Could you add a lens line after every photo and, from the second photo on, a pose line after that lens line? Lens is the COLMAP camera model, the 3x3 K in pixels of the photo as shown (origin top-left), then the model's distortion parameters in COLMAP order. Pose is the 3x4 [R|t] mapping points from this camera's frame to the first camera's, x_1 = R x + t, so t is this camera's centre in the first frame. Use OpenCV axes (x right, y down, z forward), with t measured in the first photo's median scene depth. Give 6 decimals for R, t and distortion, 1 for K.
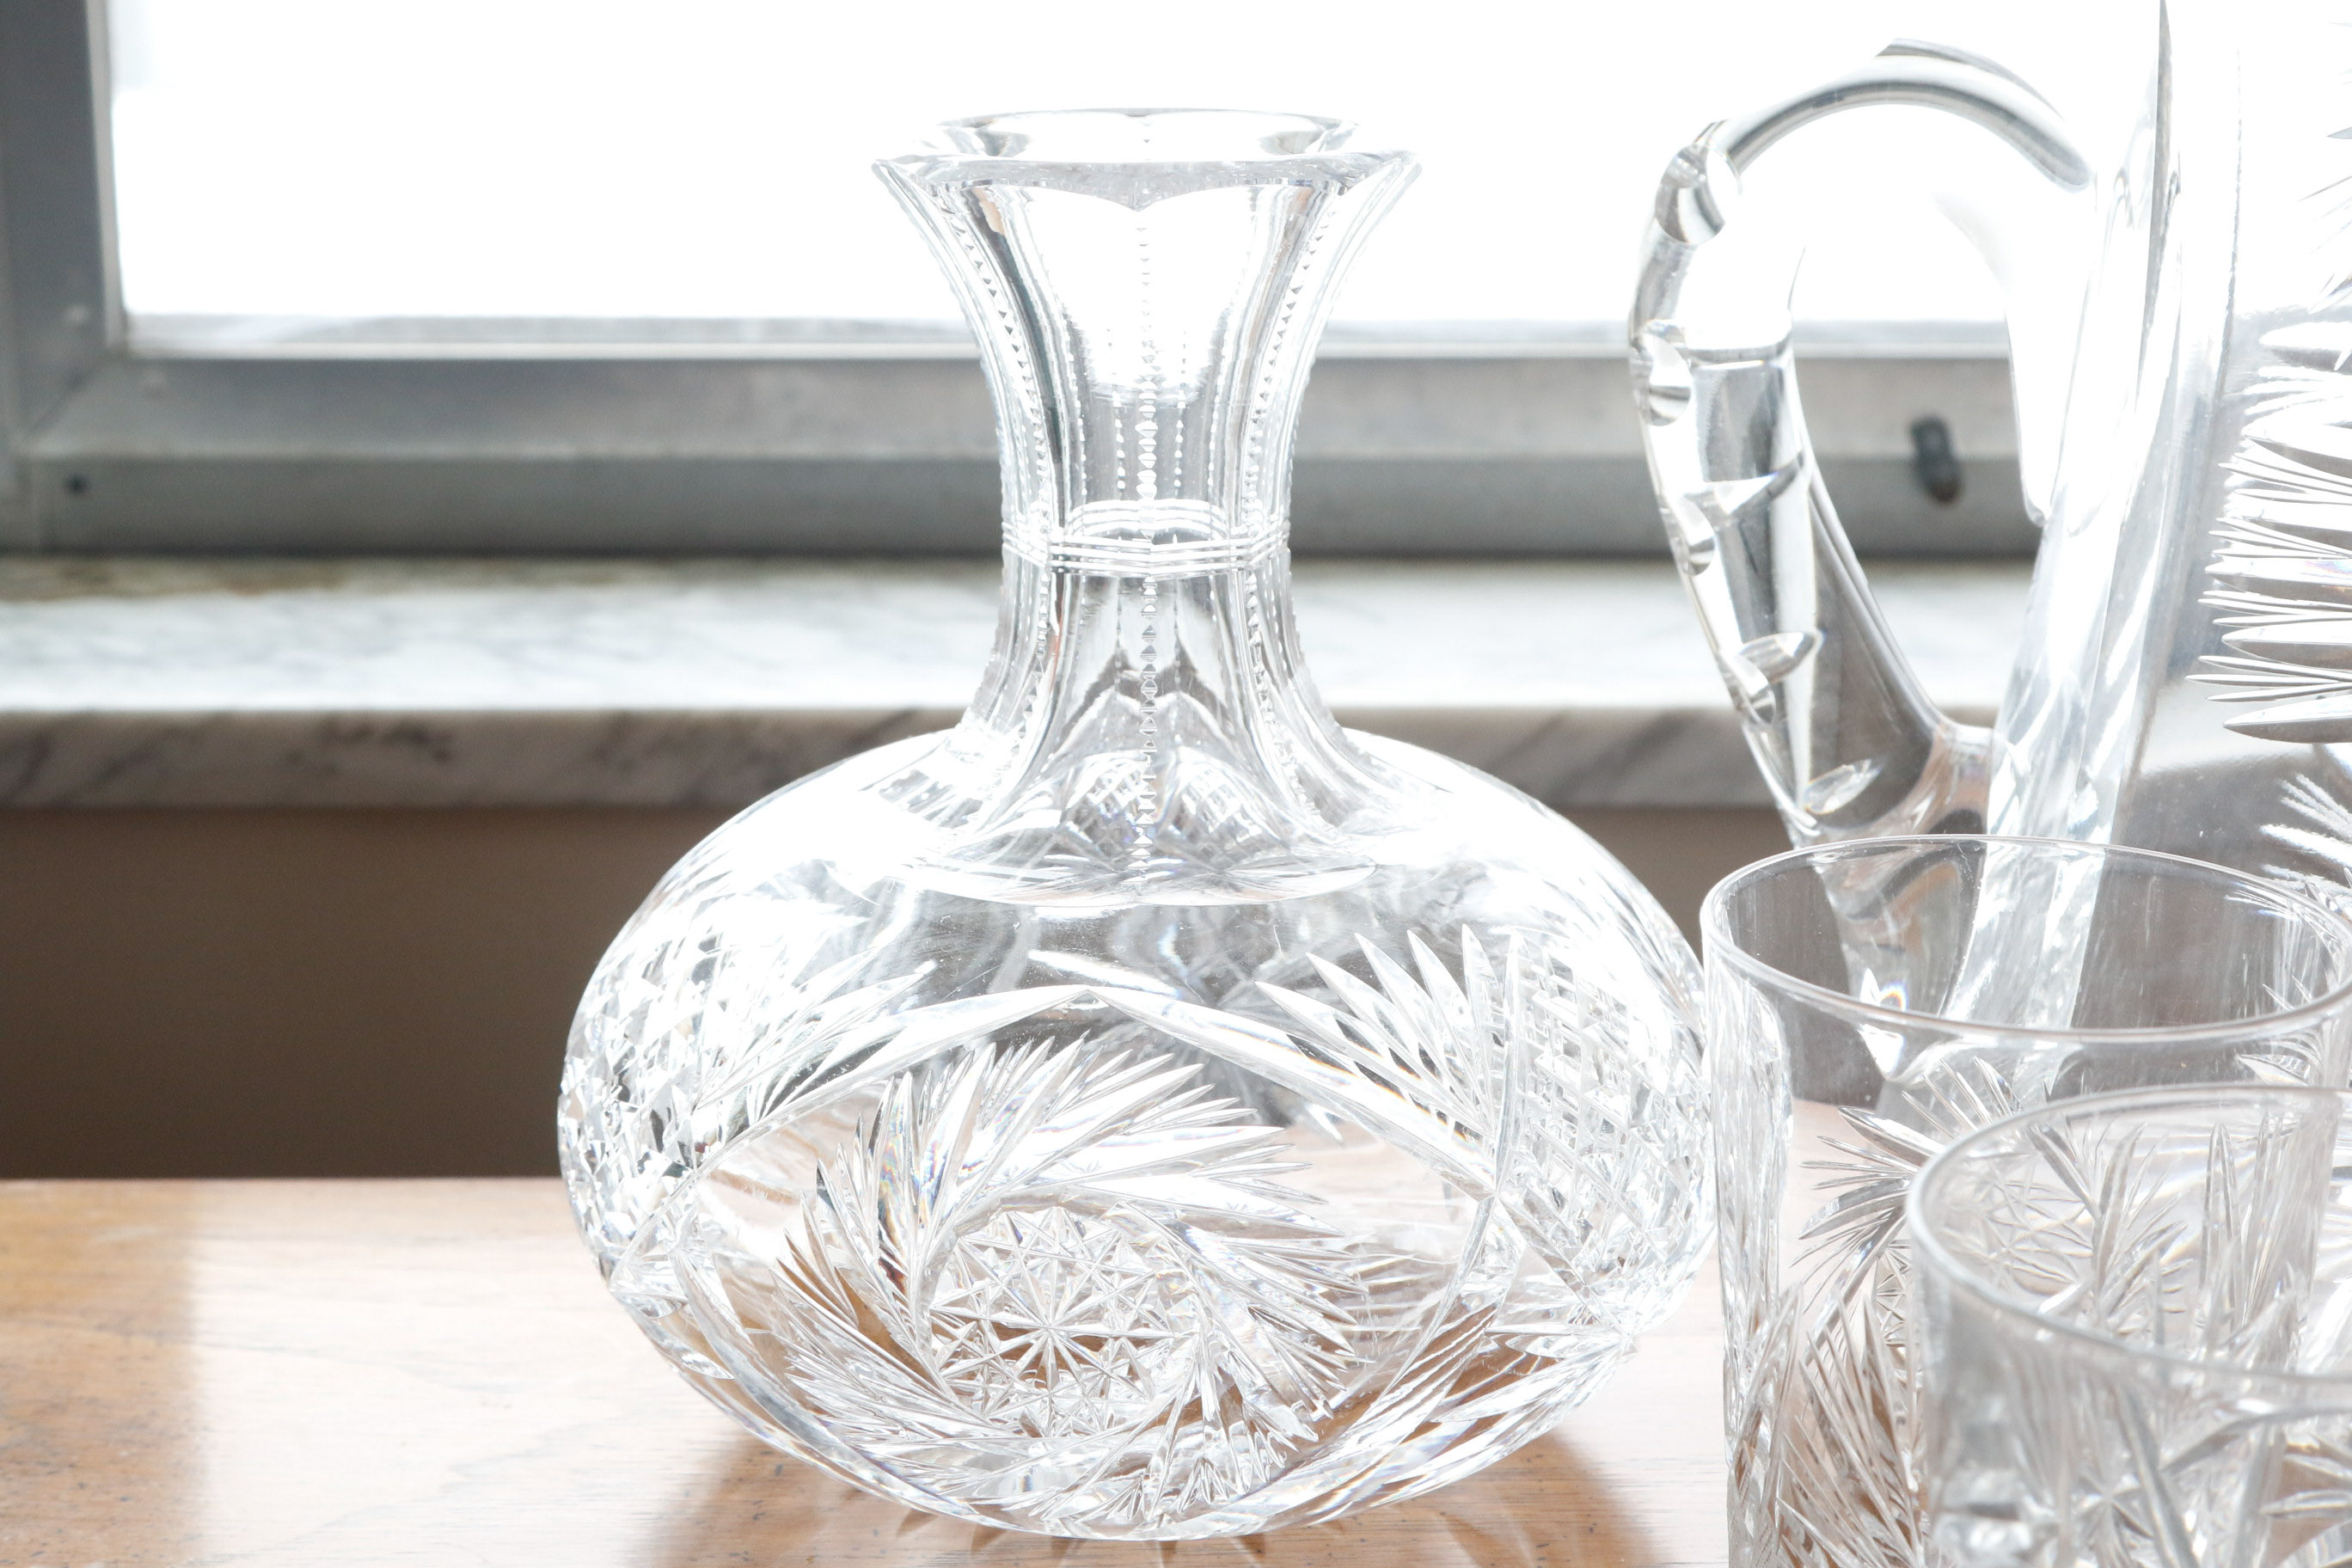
lens RADIAL K [[4254.0, 0, 1193.0], [0, 4254.0, 763.7], [0, 0, 1]] dist [-0.006935, 0.000000]
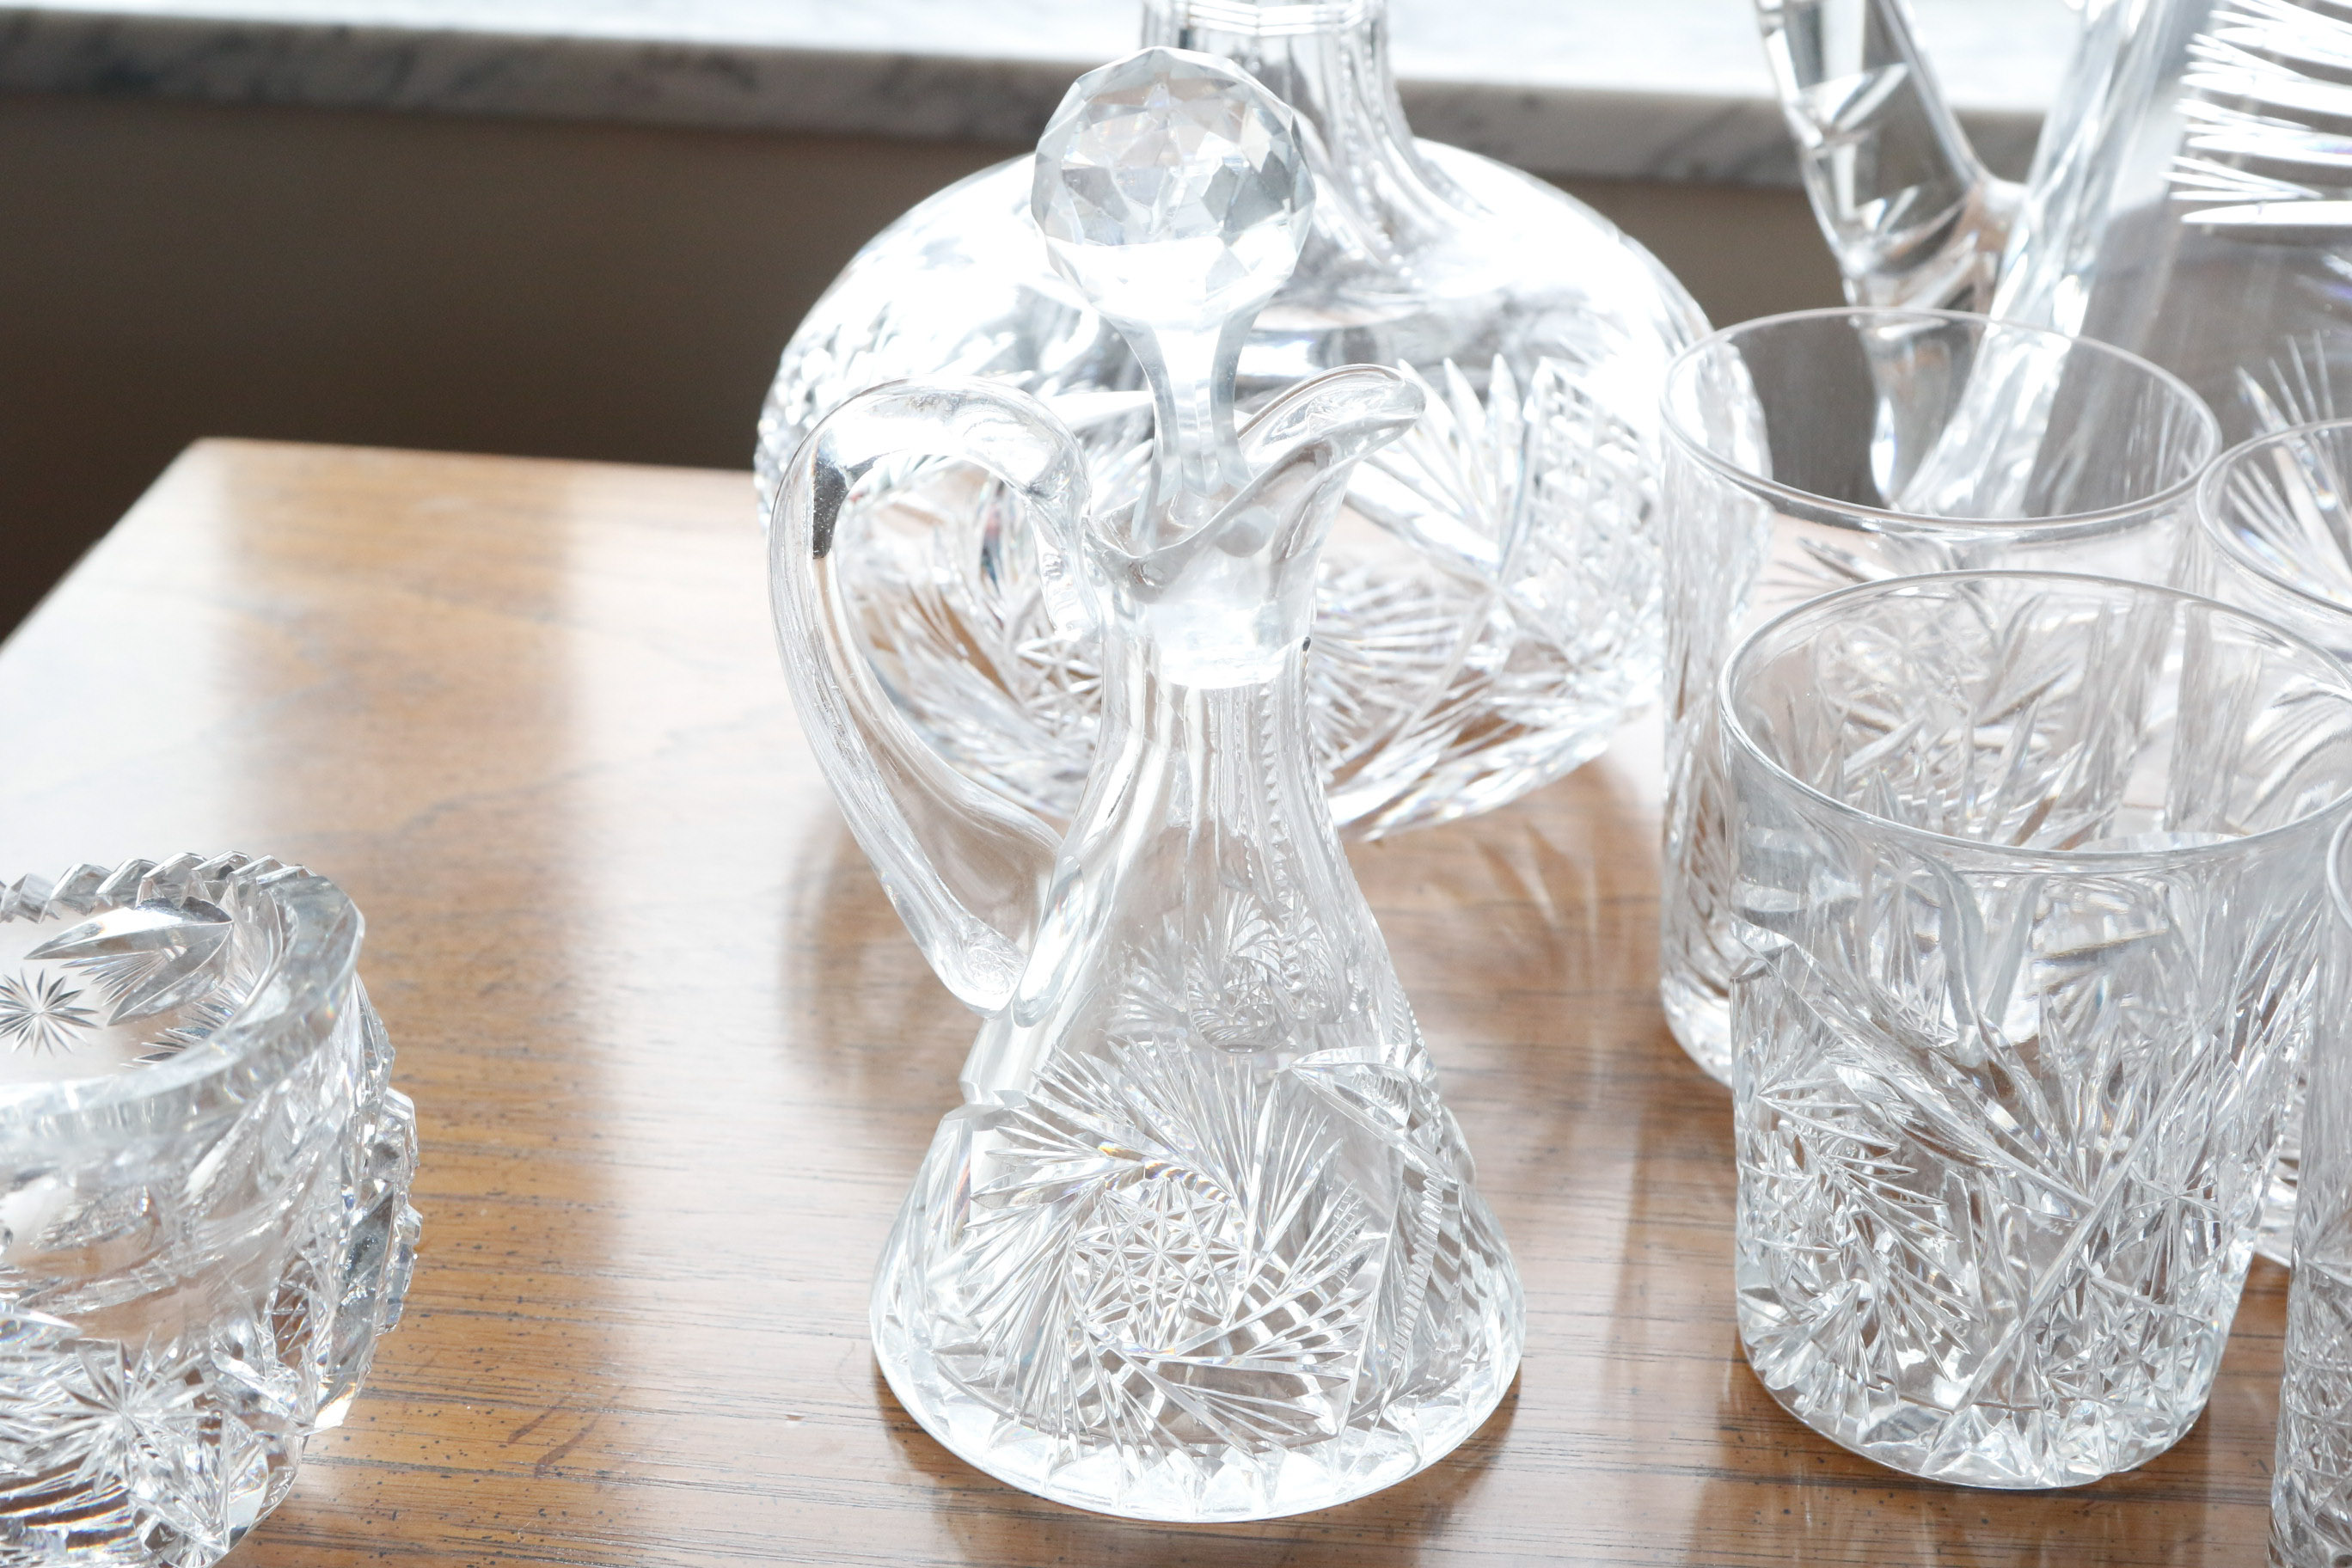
lens RADIAL K [[4254.0, 0, 1189.1], [0, 4254.0, 784.0], [0, 0, 1]] dist [-0.006935, 0.000000]
pose [[0.988926, 0.075969, -0.127490, 0.134889], [-0.047489, 0.975868, 0.213134, -0.090835], [0.140605, -0.204719, 0.968669, -0.169598]]
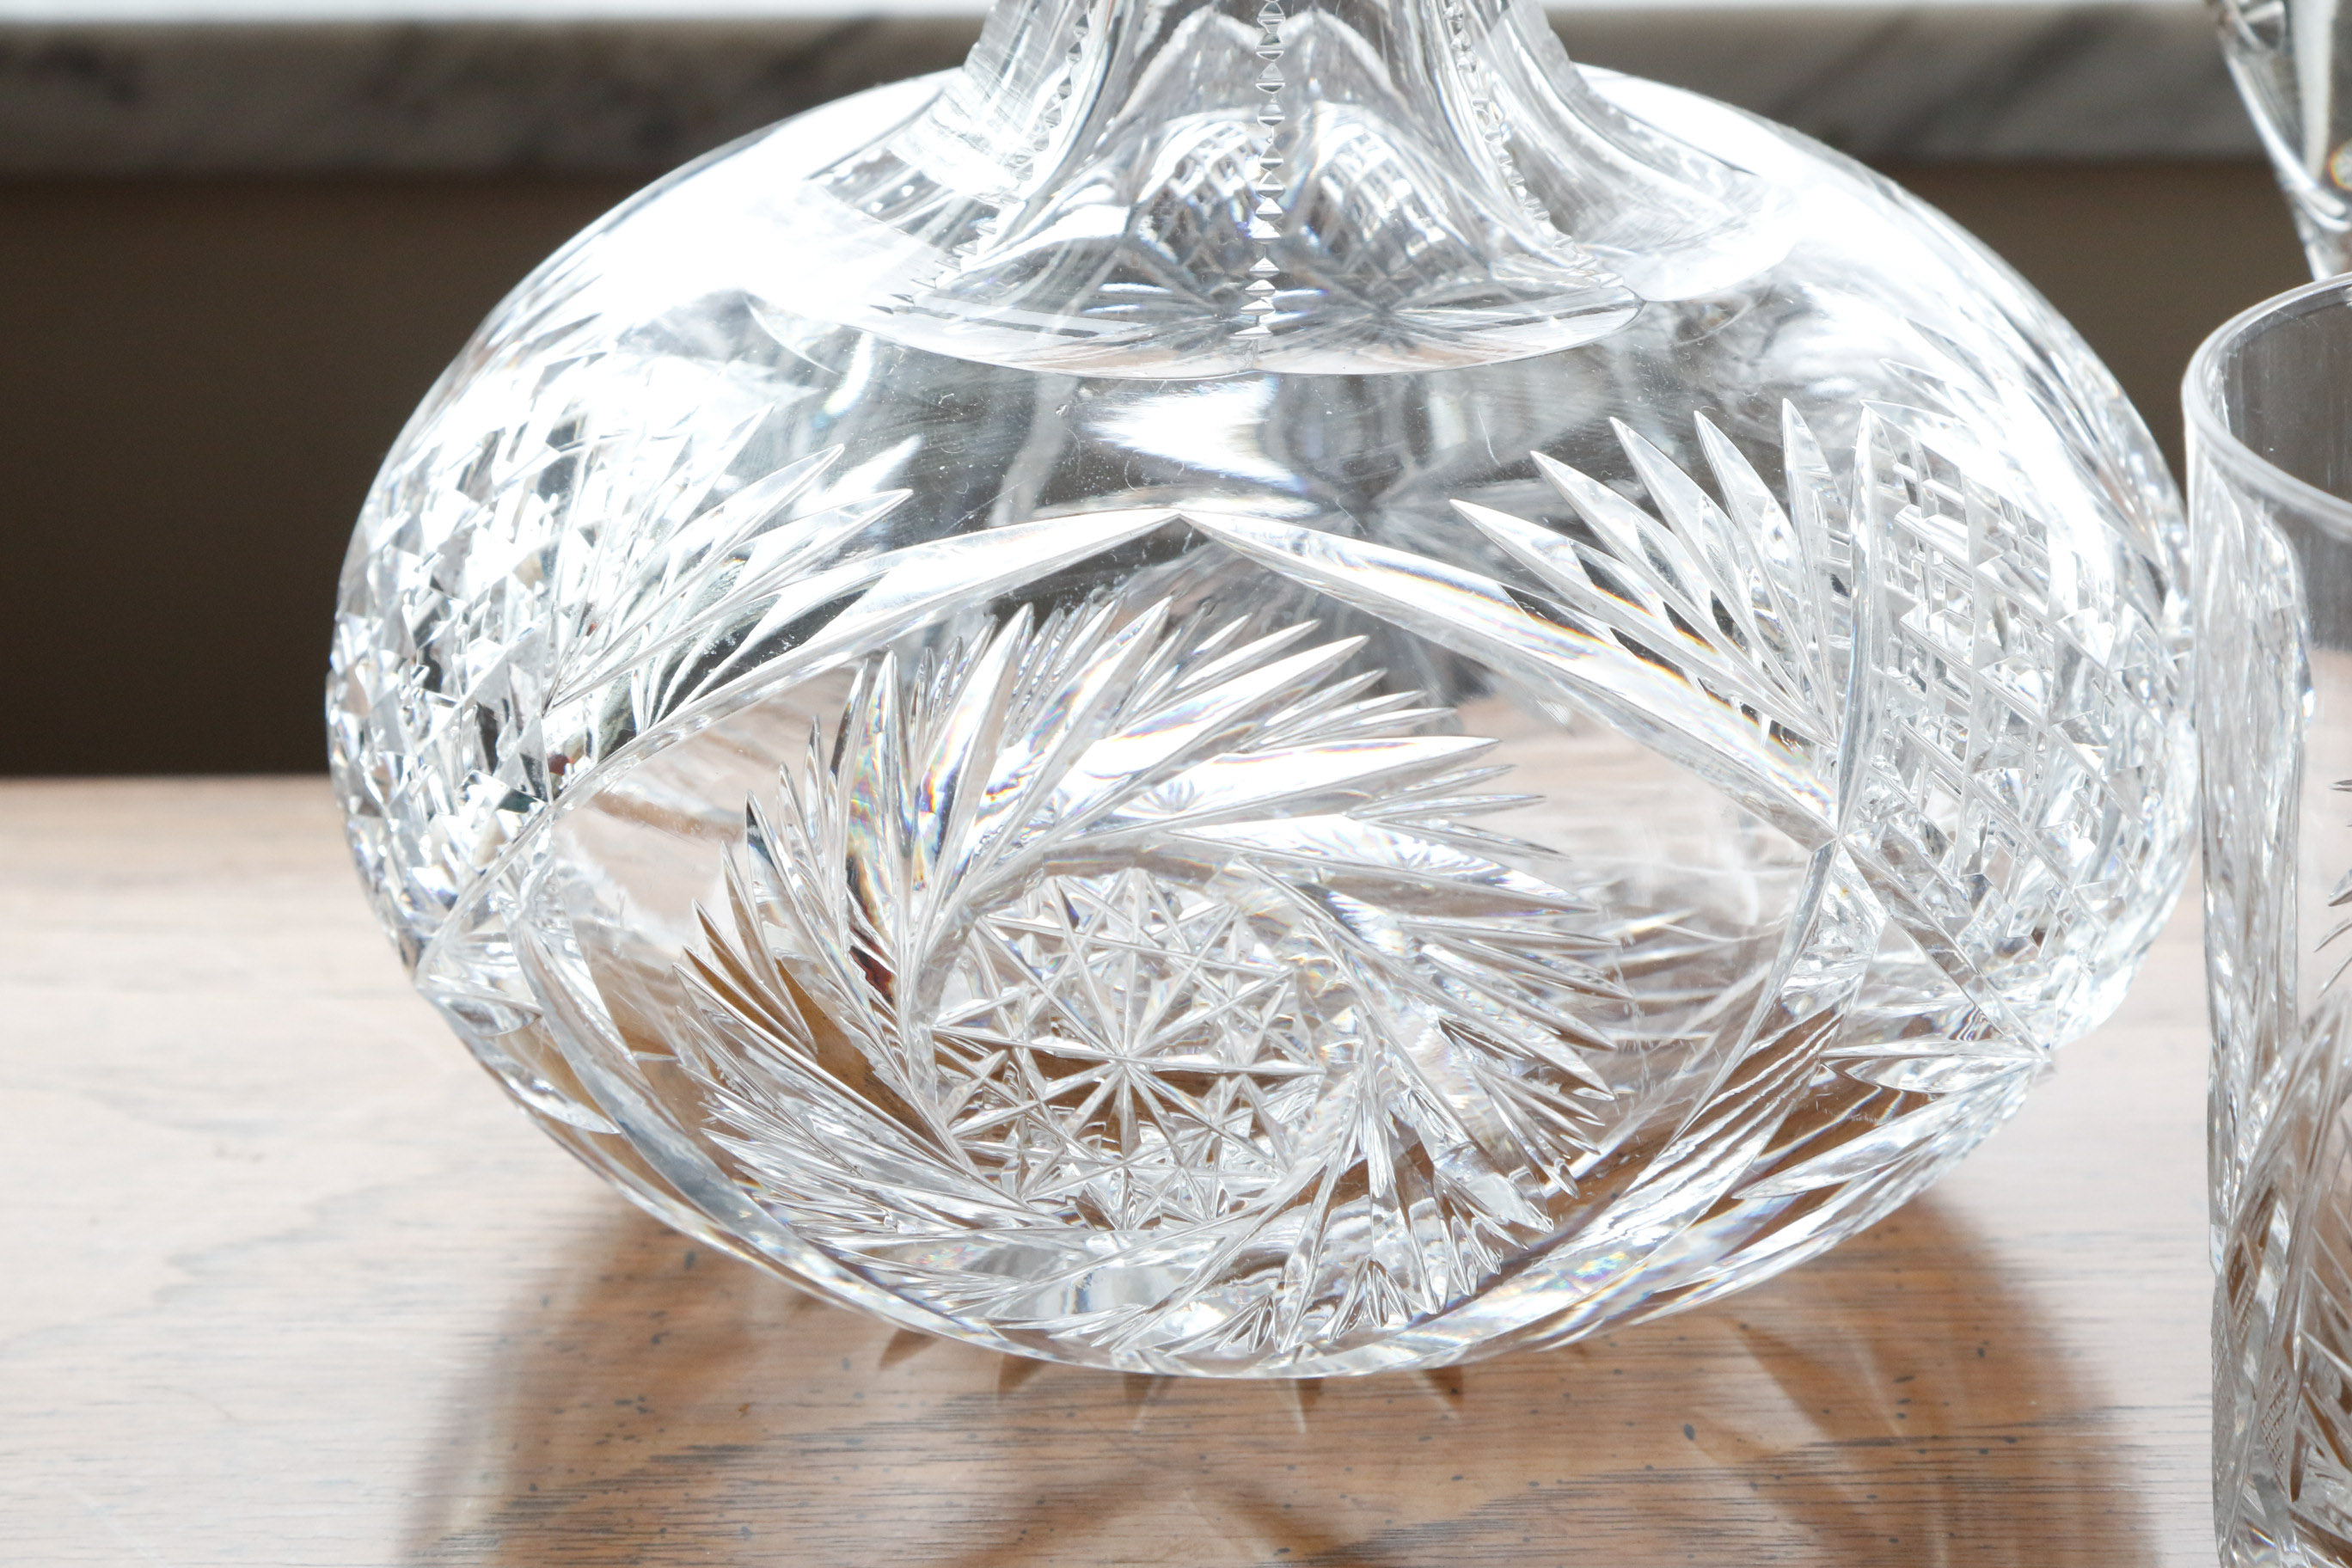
lens RADIAL K [[6342.3, 0, 1162.0], [0, 6342.3, 770.3], [0, 0, 1]] dist [0.136369, 0.000000]
pose [[0.999853, -0.006199, -0.015989, -0.012030], [0.008084, 0.992665, 0.120628, -0.020181], [0.015124, -0.120739, 0.992569, 0.075174]]
